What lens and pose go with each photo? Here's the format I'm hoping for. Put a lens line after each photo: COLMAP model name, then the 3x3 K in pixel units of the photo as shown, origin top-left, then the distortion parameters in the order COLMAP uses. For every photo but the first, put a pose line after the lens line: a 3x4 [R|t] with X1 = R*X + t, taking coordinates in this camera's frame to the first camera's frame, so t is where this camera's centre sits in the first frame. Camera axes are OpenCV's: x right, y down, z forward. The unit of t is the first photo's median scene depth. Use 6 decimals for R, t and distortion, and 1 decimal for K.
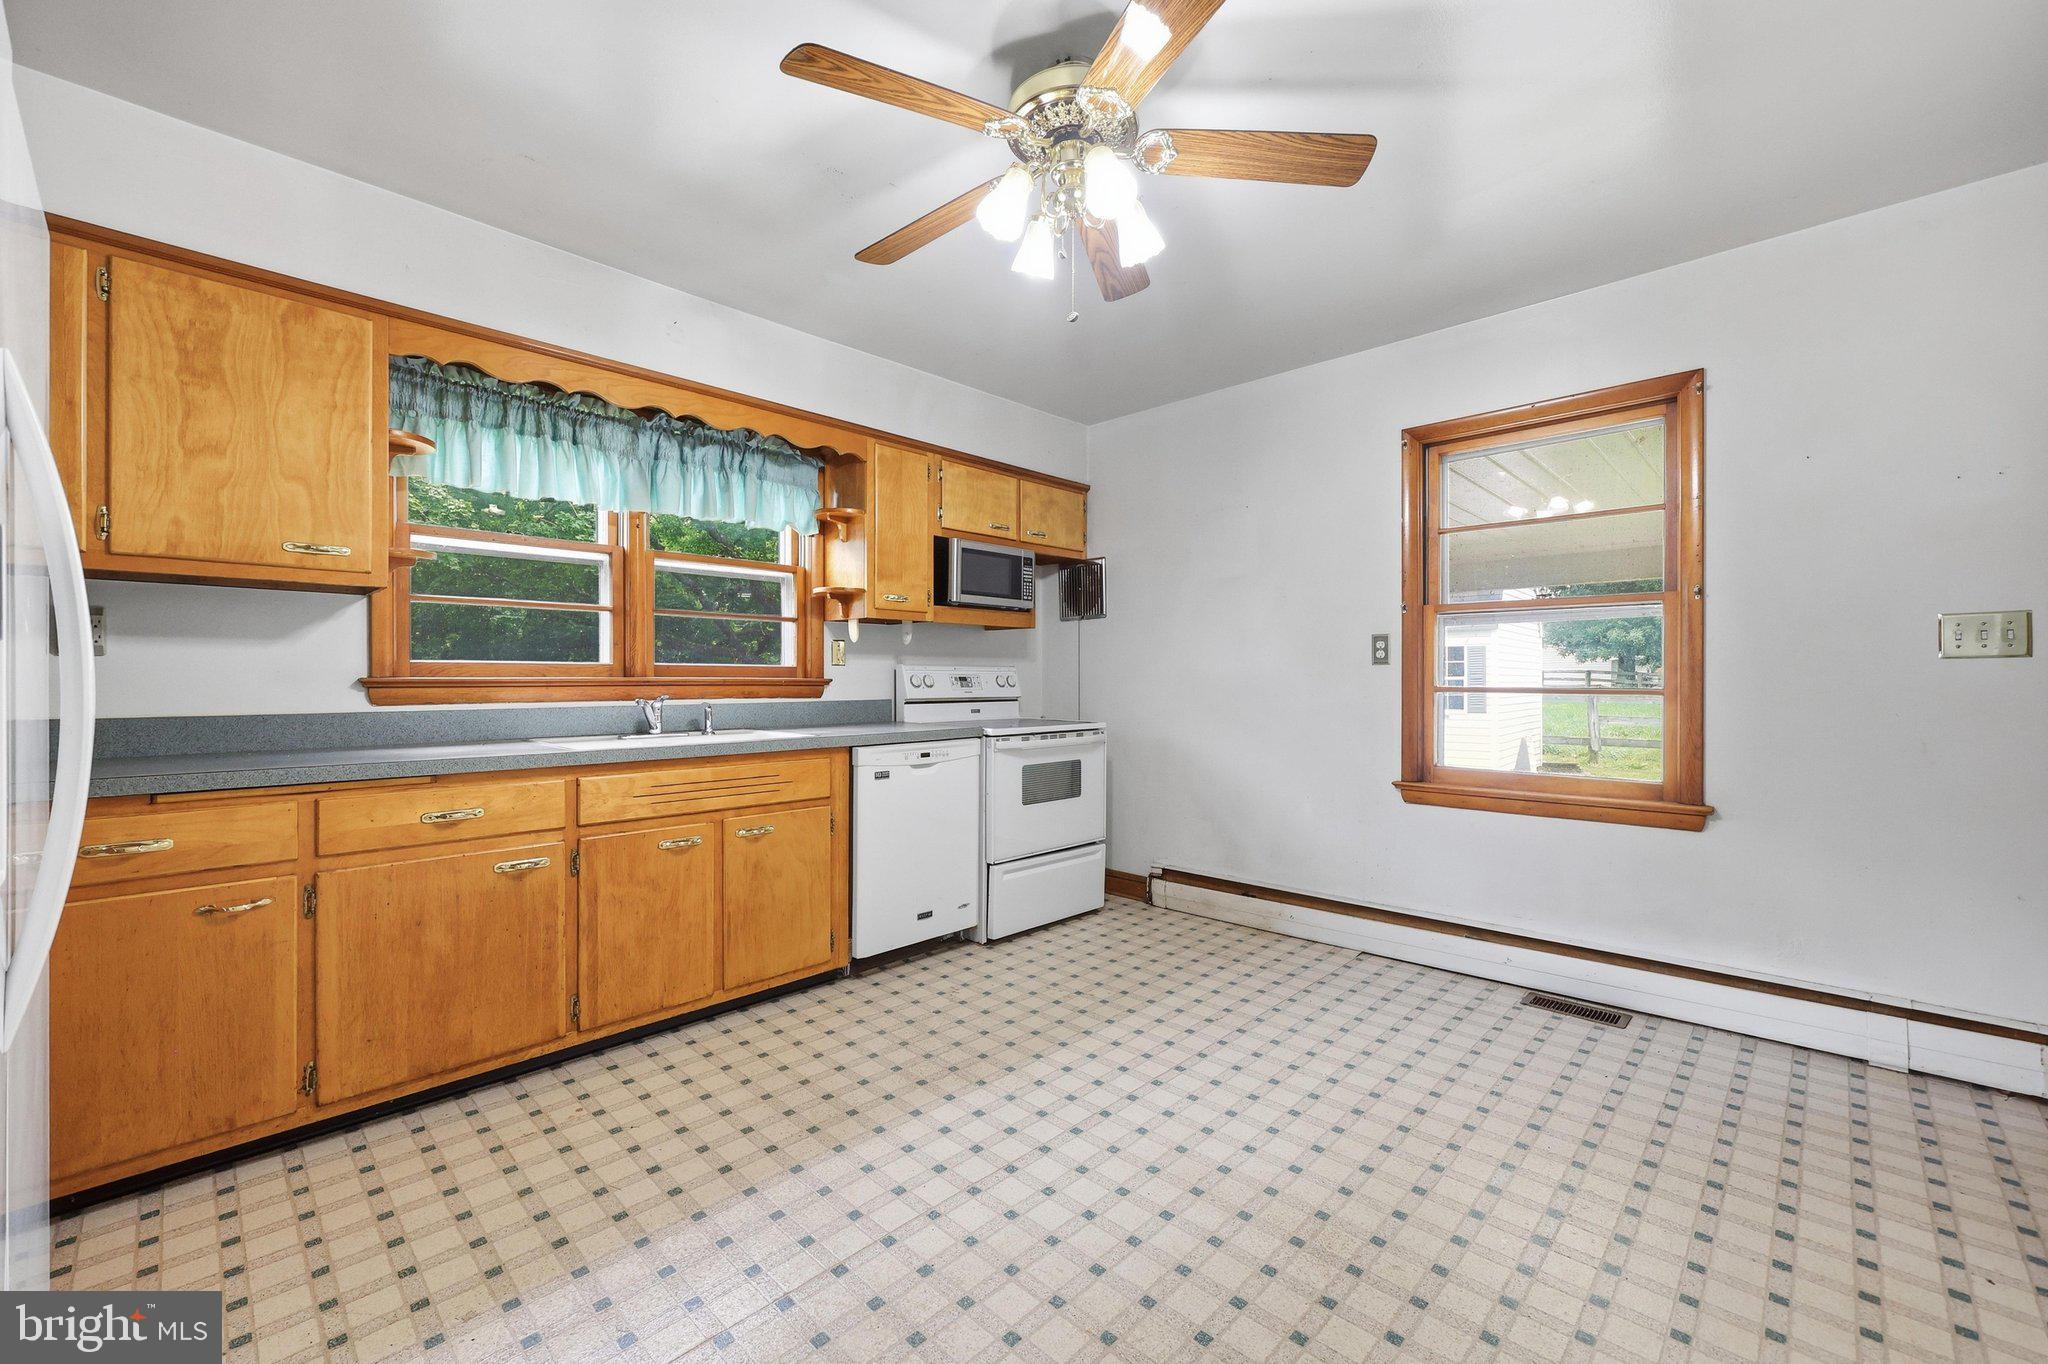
lens RADIAL K [[832.6, 0, 1006.1], [0, 832.6, 678.5], [0, 0, 1]] dist [-0.003840, -0.000317]
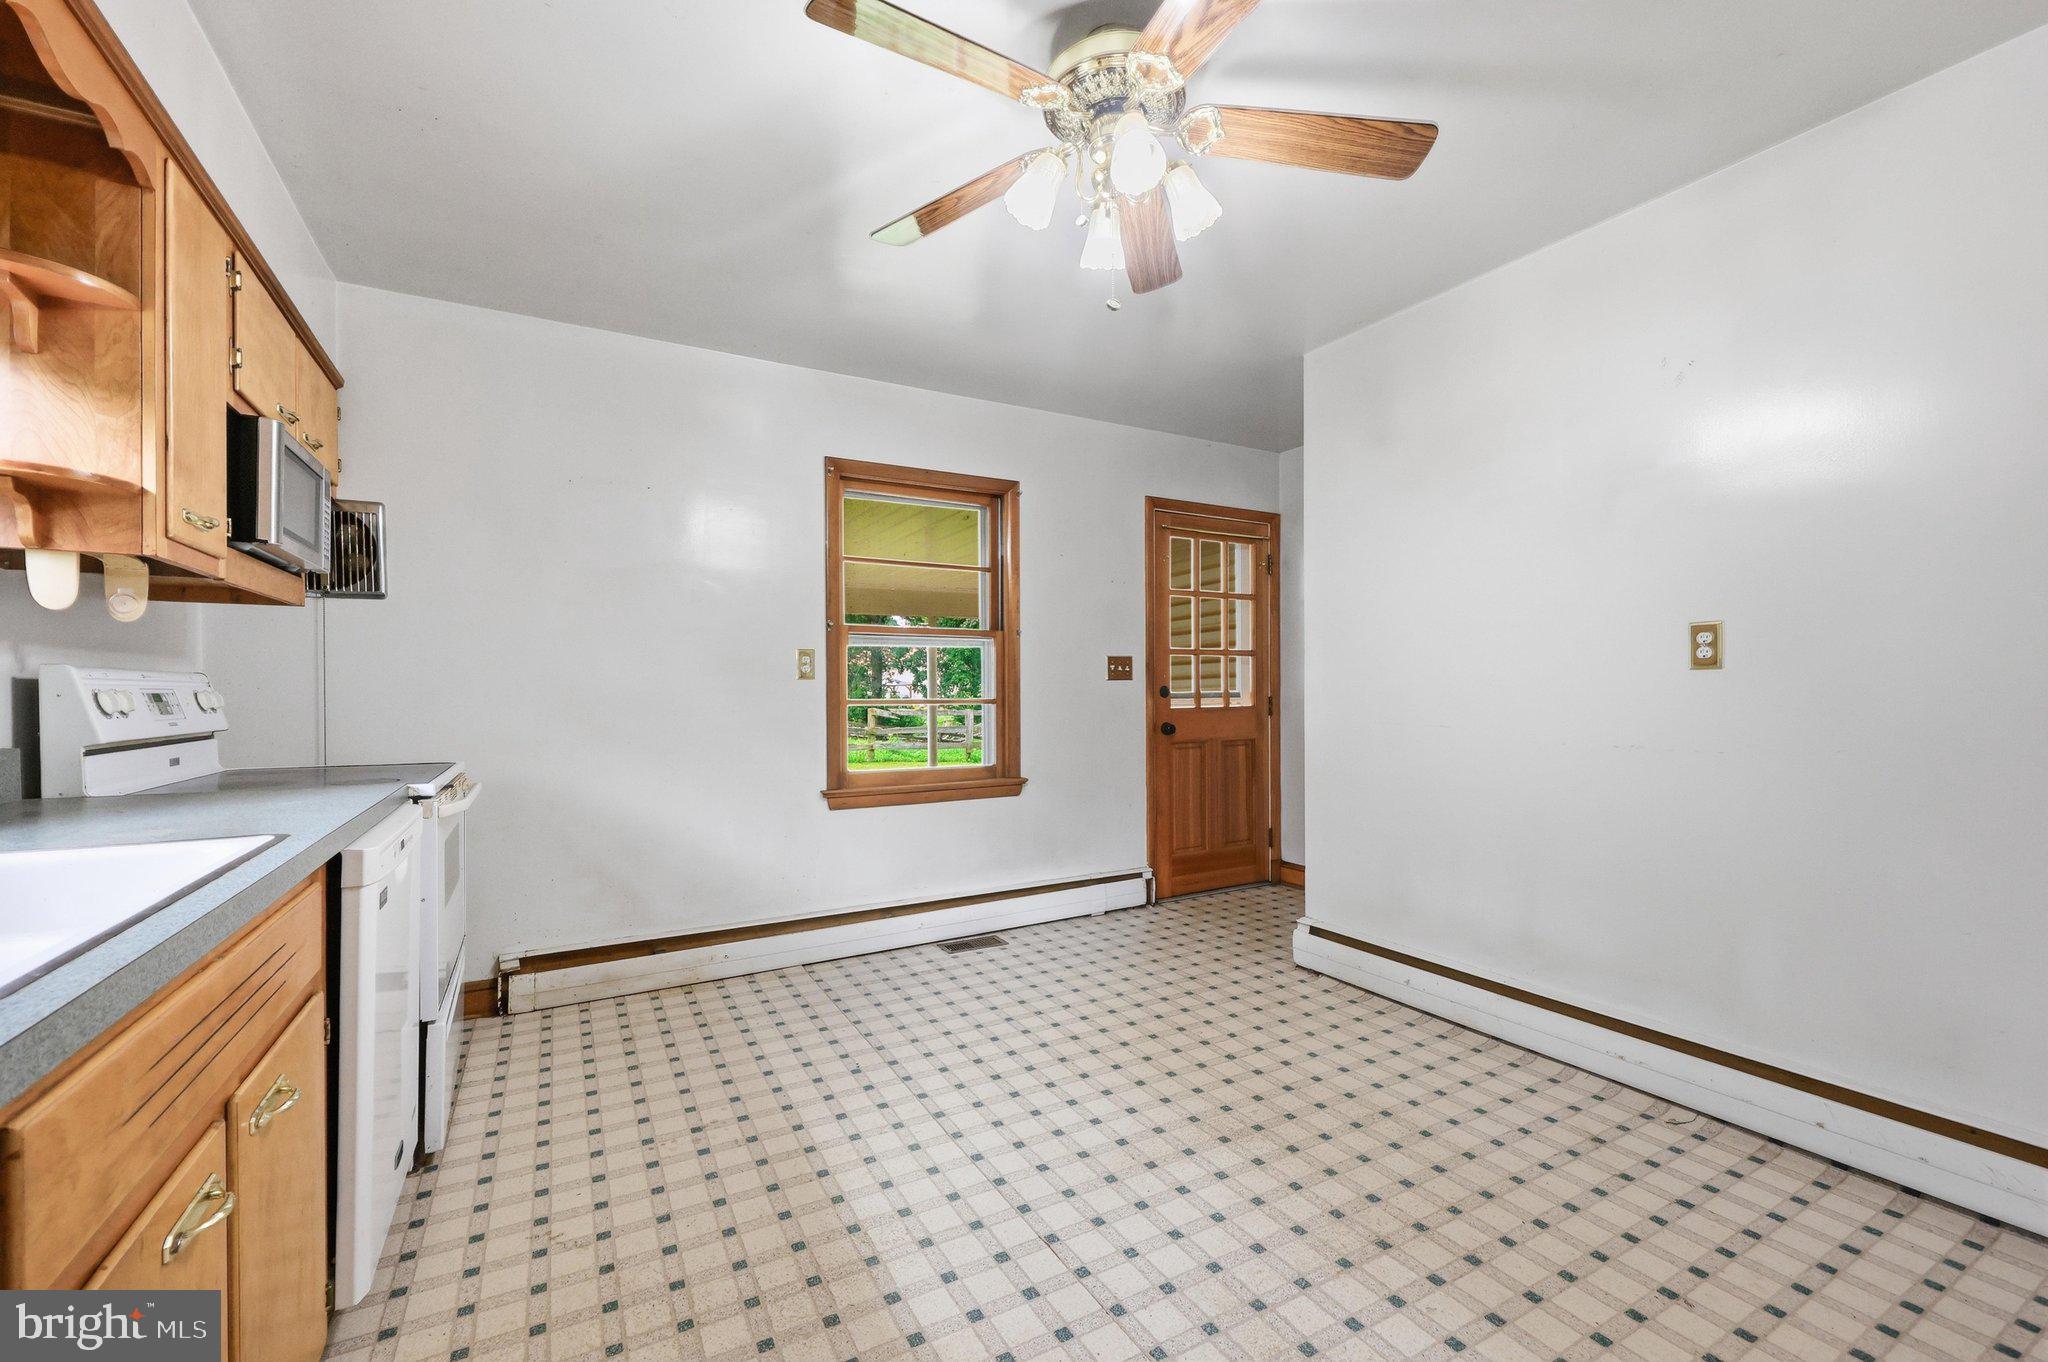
lens RADIAL K [[832.6, 0, 1028.3], [0, 832.6, 687.5], [0, 0, 1]] dist [-0.003840, -0.000317]
pose [[0.276944, 0.001887, 0.960884, -0.558379], [0.005811, 0.999976, -0.003639, -0.001241], [-0.960868, 0.006591, 0.276927, 0.553505]]
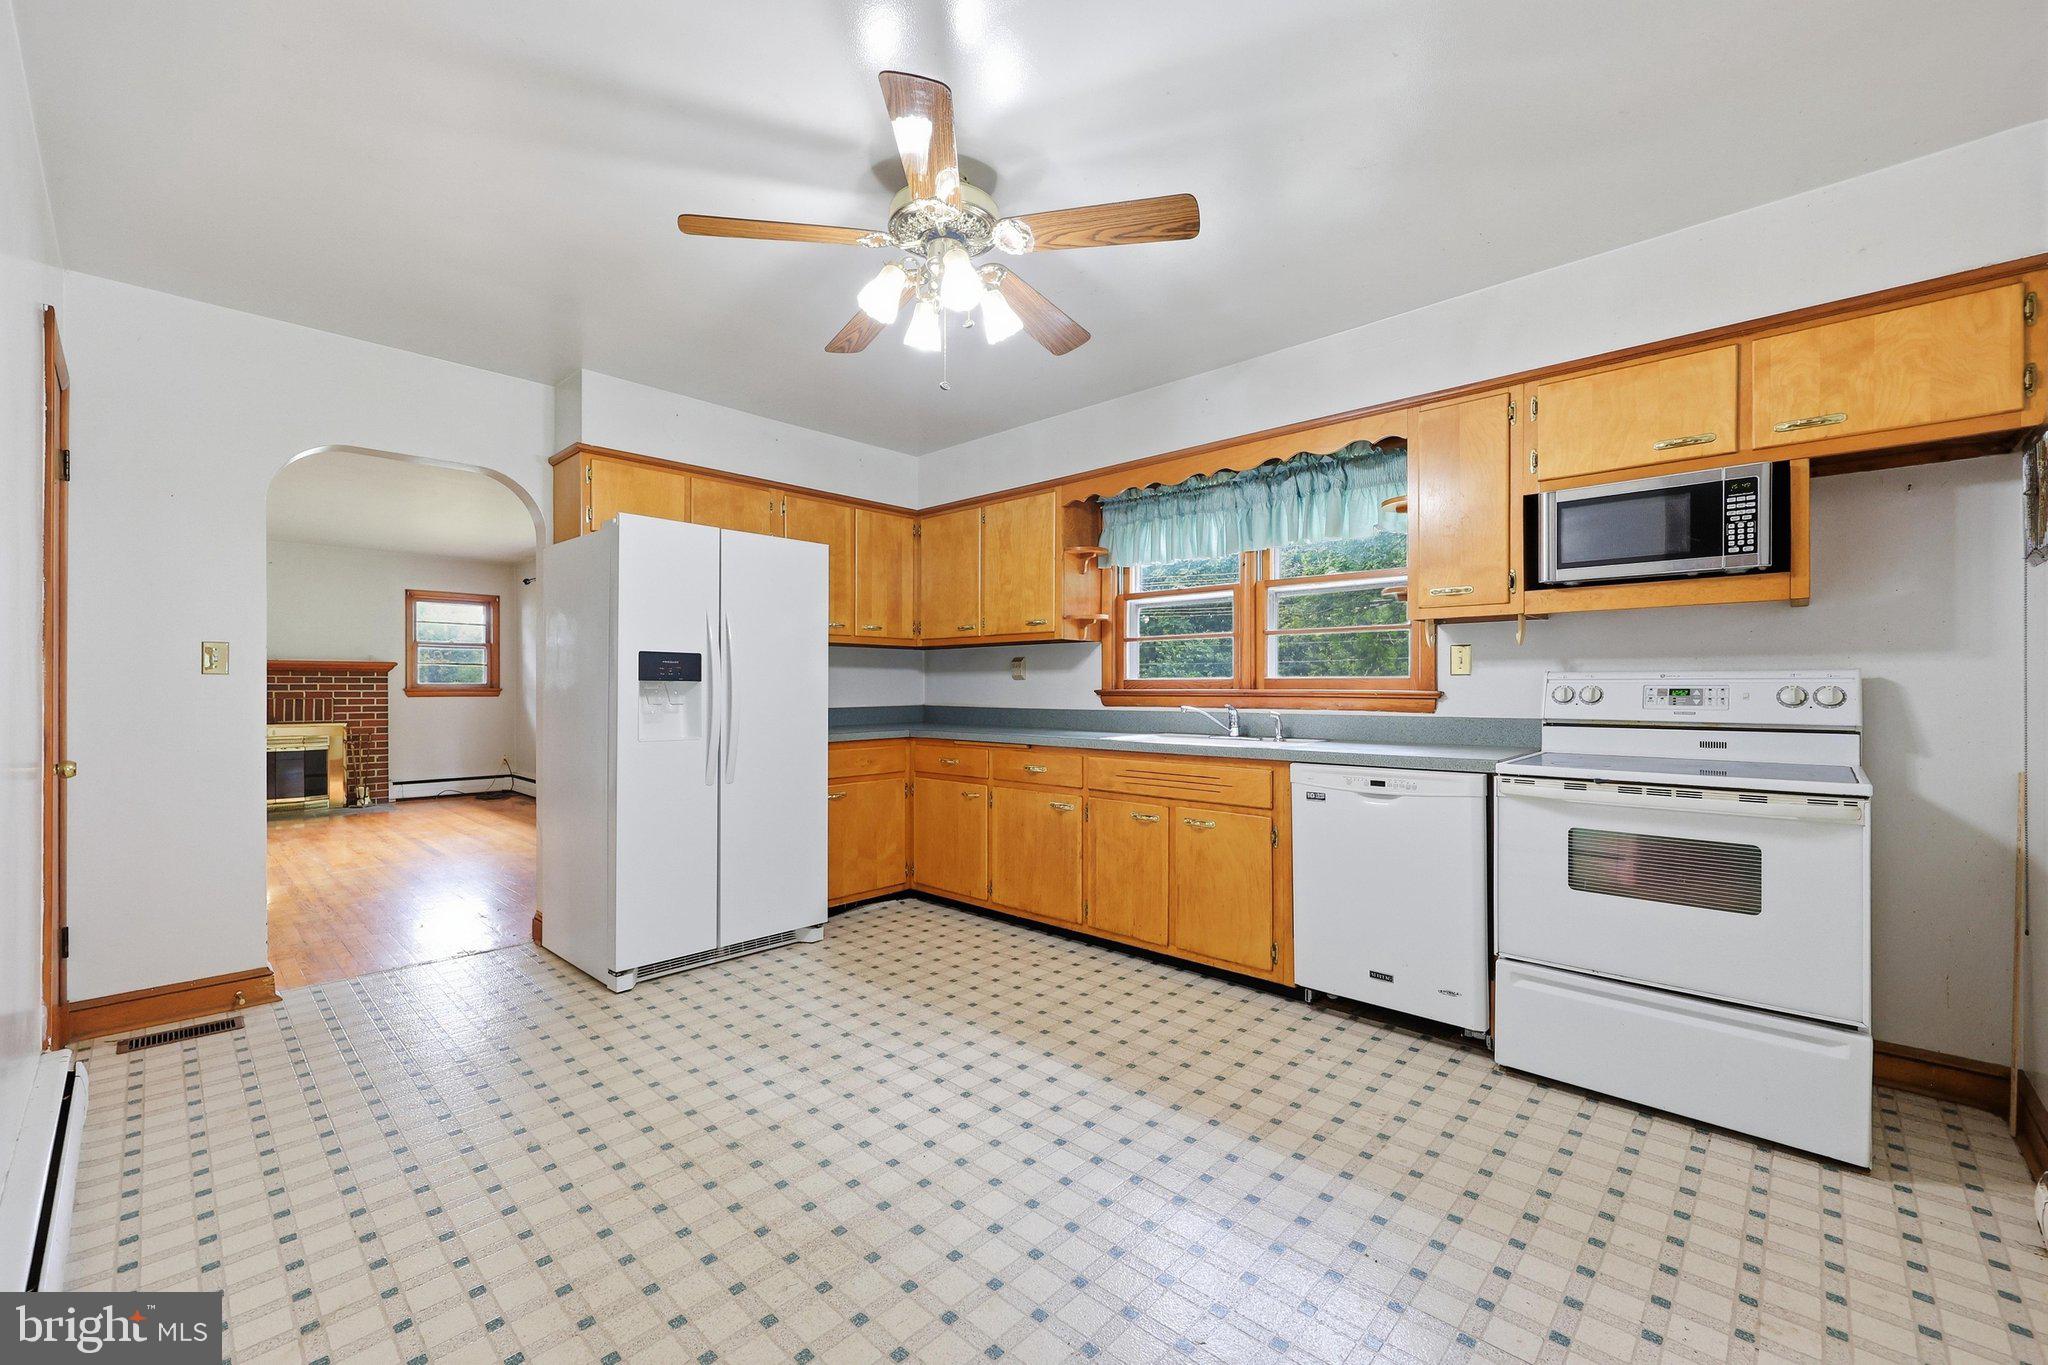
lens RADIAL K [[832.6, 0, 1024.9], [0, 832.6, 686.4], [0, 0, 1]] dist [-0.003840, -0.000317]
pose [[0.021297, -0.000280, -0.999773, 0.837013], [0.002507, 0.999997, -0.000227, -0.007022], [0.999770, -0.002502, 0.021298, 0.721272]]
